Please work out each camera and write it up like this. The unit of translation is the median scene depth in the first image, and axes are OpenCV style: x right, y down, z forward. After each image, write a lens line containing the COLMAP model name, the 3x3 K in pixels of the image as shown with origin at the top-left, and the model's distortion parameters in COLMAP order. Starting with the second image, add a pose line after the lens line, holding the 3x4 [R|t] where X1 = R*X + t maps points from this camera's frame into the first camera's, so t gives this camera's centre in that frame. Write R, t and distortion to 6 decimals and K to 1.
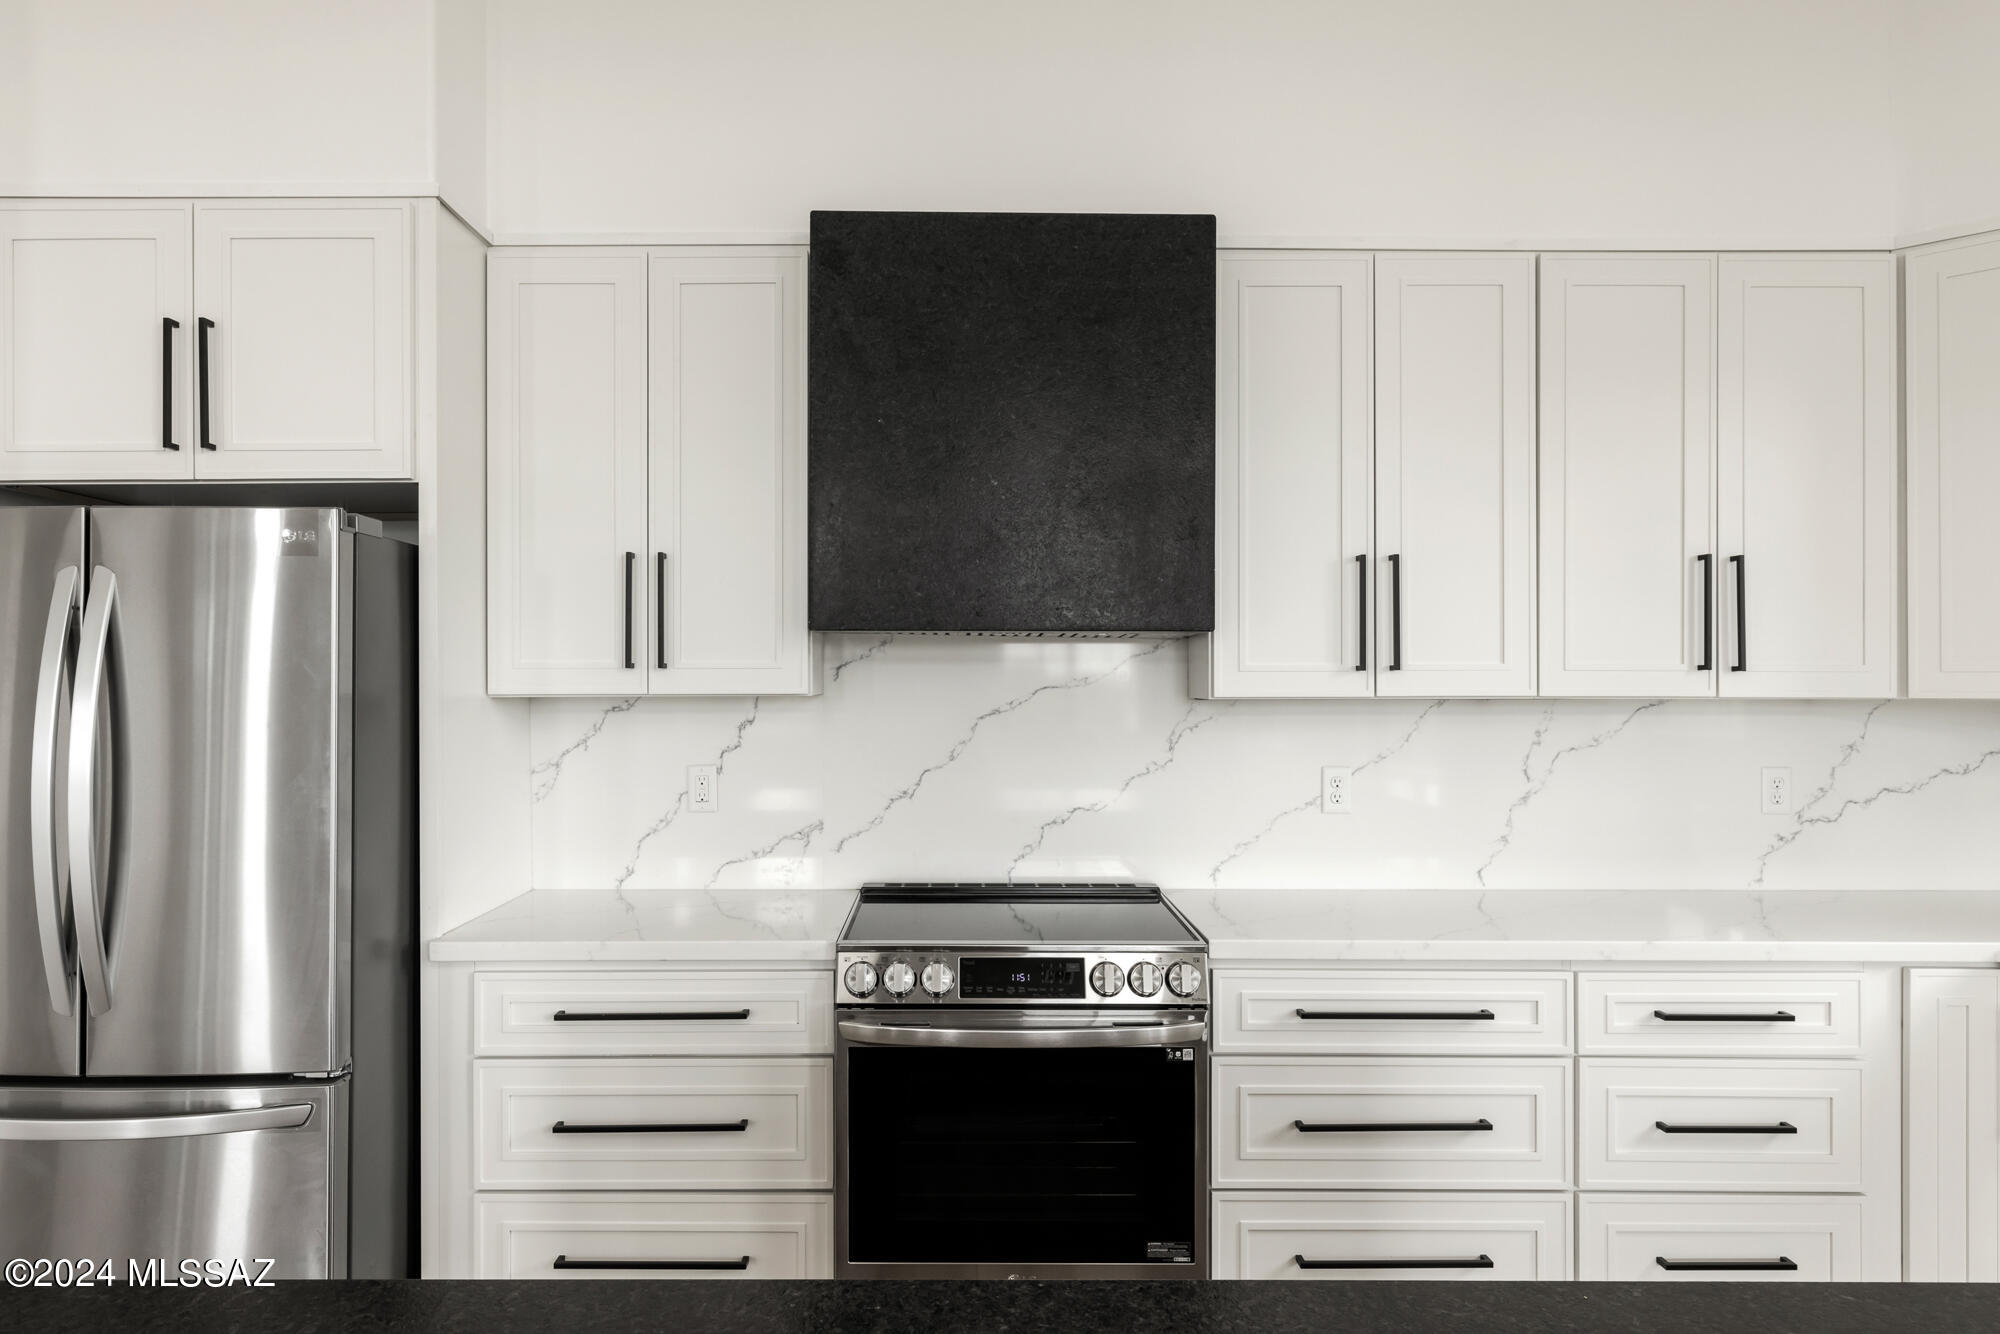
lens RADIAL K [[1208.7, 0, 941.8], [0, 1208.7, 668.6], [0, 0, 1]] dist [-0.003443, -0.001463]
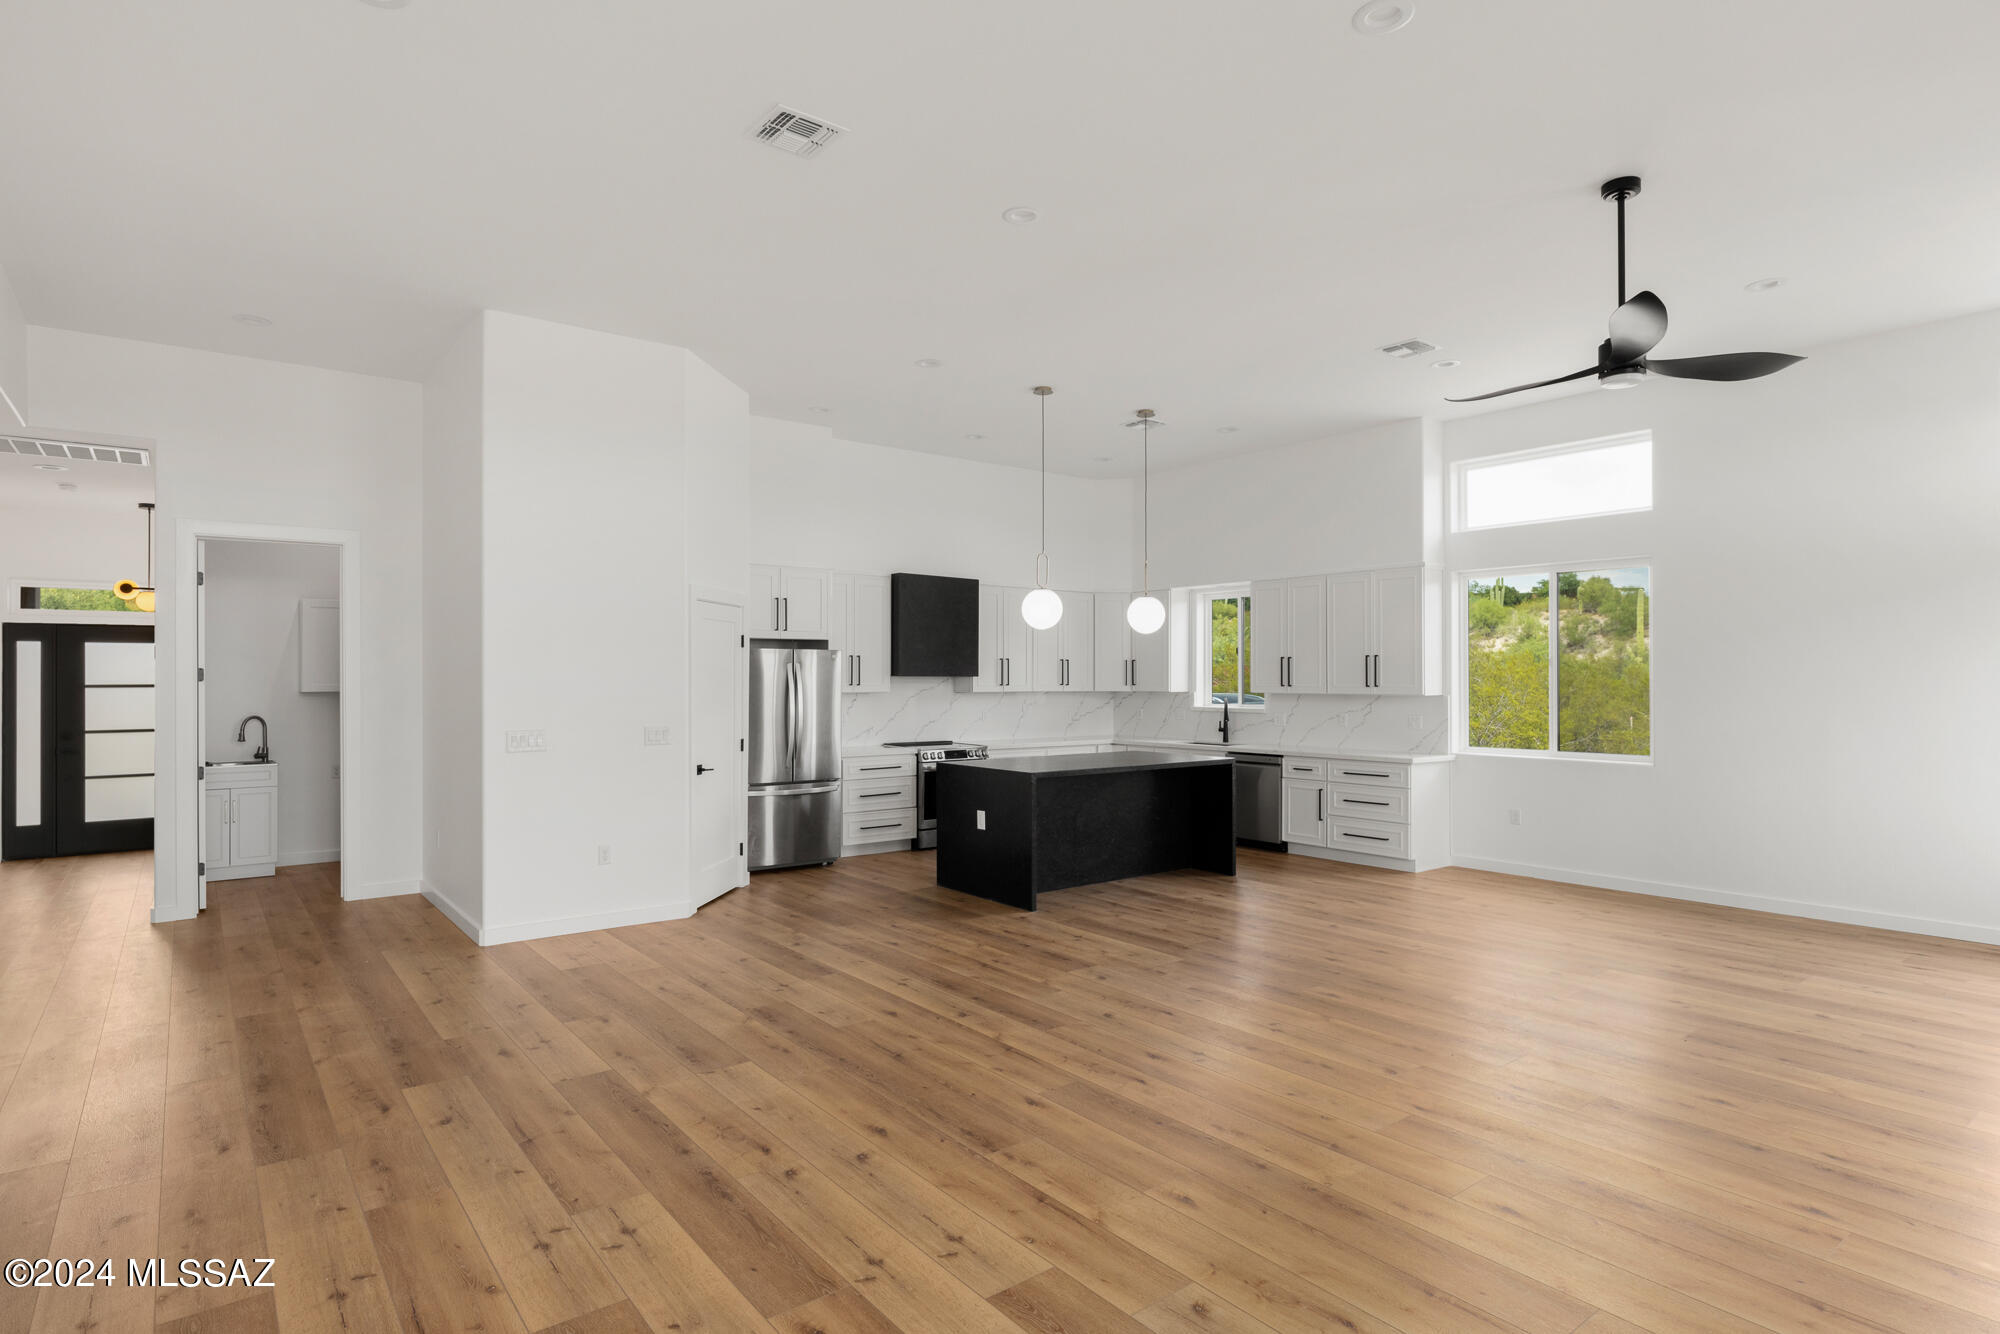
lens RADIAL K [[1102.2, 0, 1000.0], [0, 1102.2, 667.0], [0, 0, 1]] dist [0.002925, 0.000284]
pose [[0.787141, 0.006573, 0.616739, -2.050439], [-0.008233, 0.999966, -0.000148, -0.063823], [-0.616719, -0.004961, 0.787168, -2.049819]]
